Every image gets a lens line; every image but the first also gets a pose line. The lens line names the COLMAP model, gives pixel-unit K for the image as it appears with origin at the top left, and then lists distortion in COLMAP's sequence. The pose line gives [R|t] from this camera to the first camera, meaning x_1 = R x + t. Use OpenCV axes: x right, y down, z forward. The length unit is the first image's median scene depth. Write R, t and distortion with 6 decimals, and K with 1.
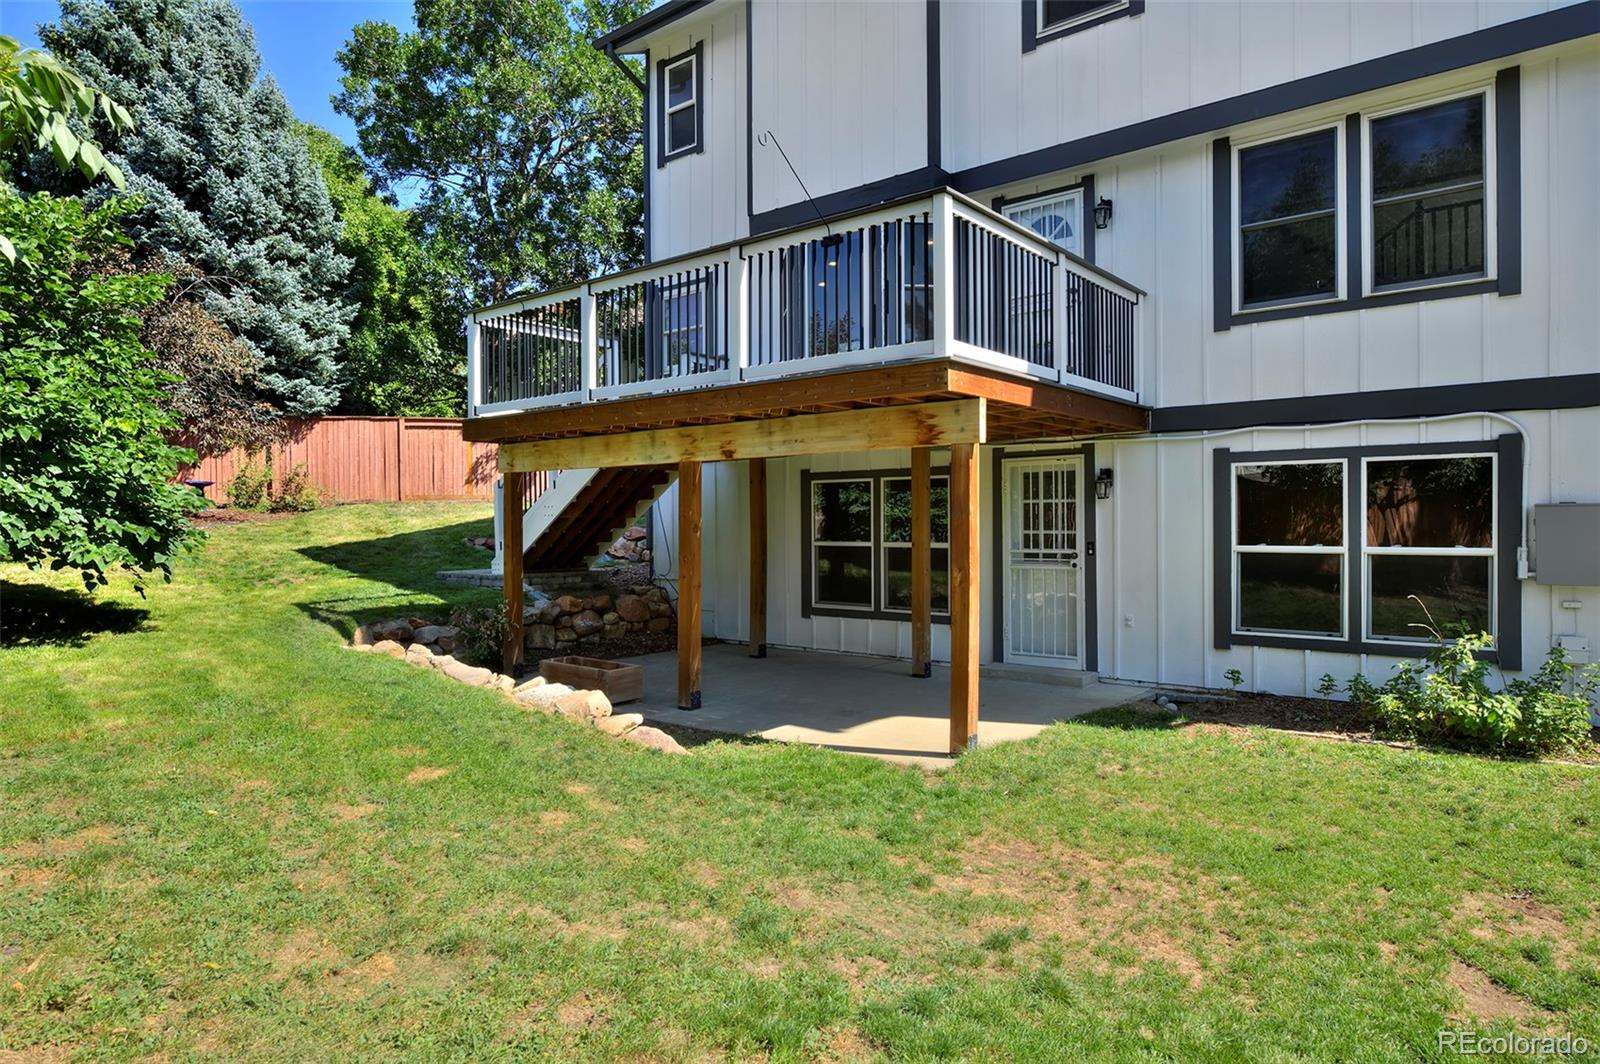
lens RADIAL K [[963.2, 0, 800.0], [0, 963.2, 532.0], [0, 0, 1]] dist [0.000977, 0.000346]
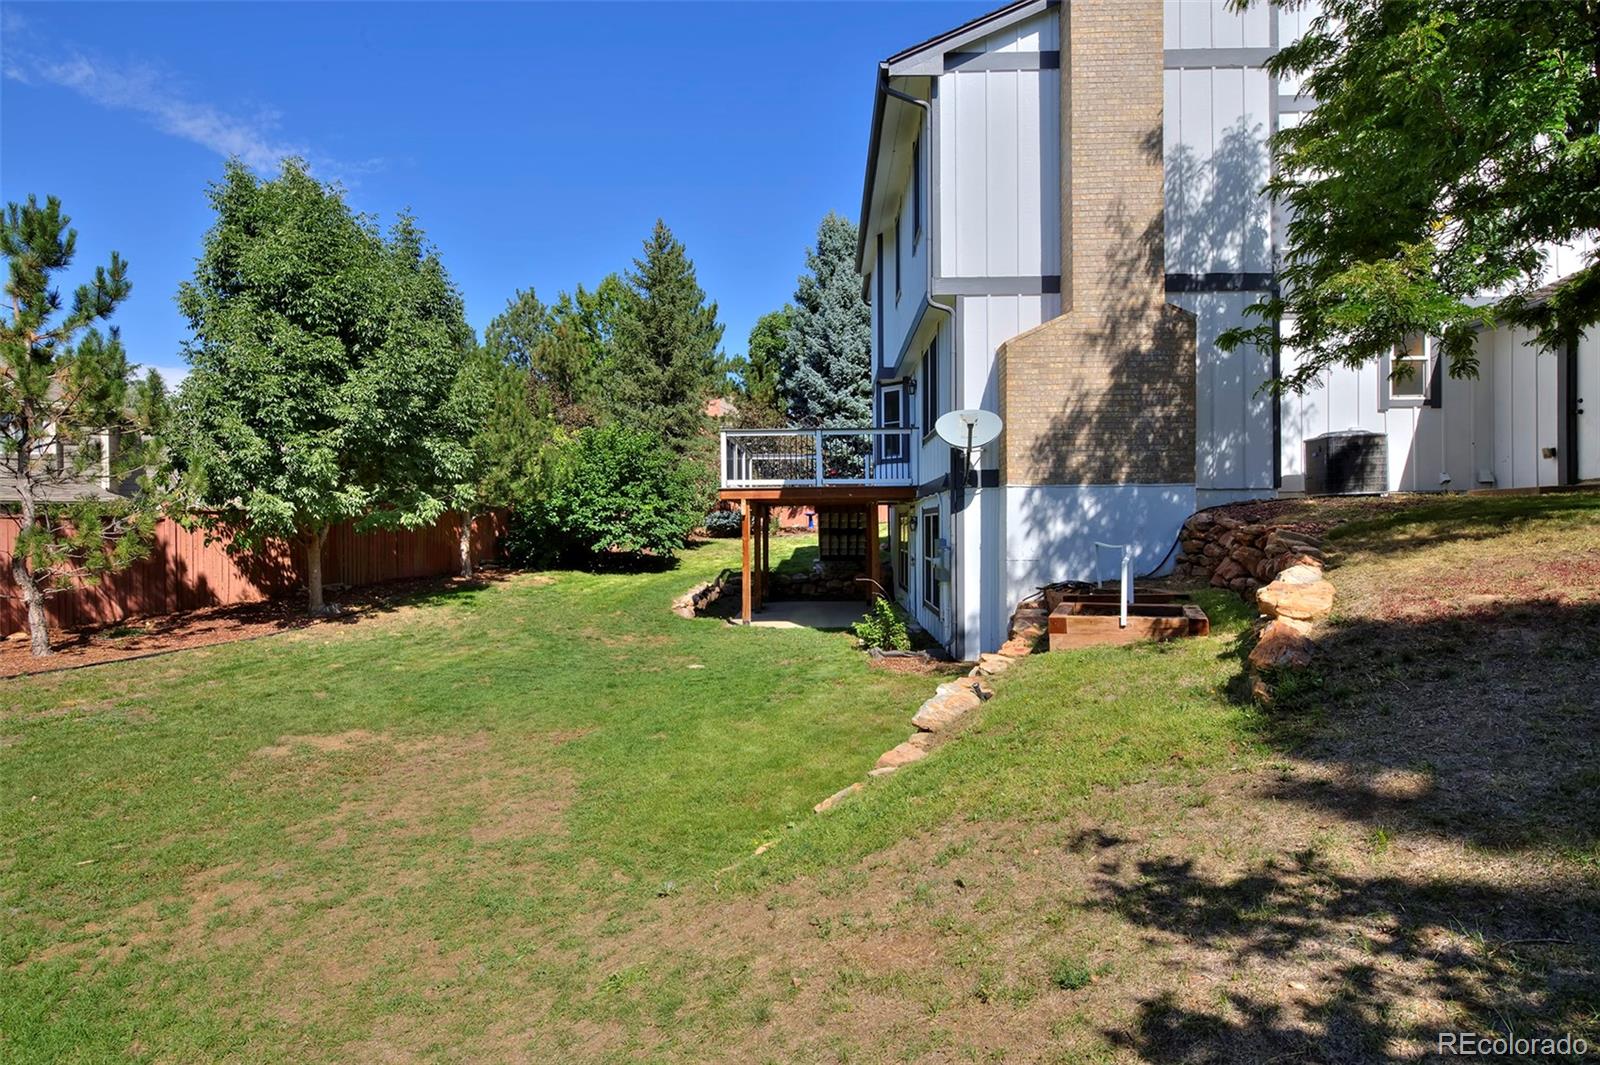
lens RADIAL K [[832.4, 0, 800.0], [0, 832.4, 532.5], [0, 0, 1]] dist [0.006676, -0.007429]
pose [[0.608081, 0.004233, -0.793864, 0.720156], [0.000244, 0.999985, 0.005519, -0.019939], [0.793875, -0.003550, 0.608070, -0.097711]]
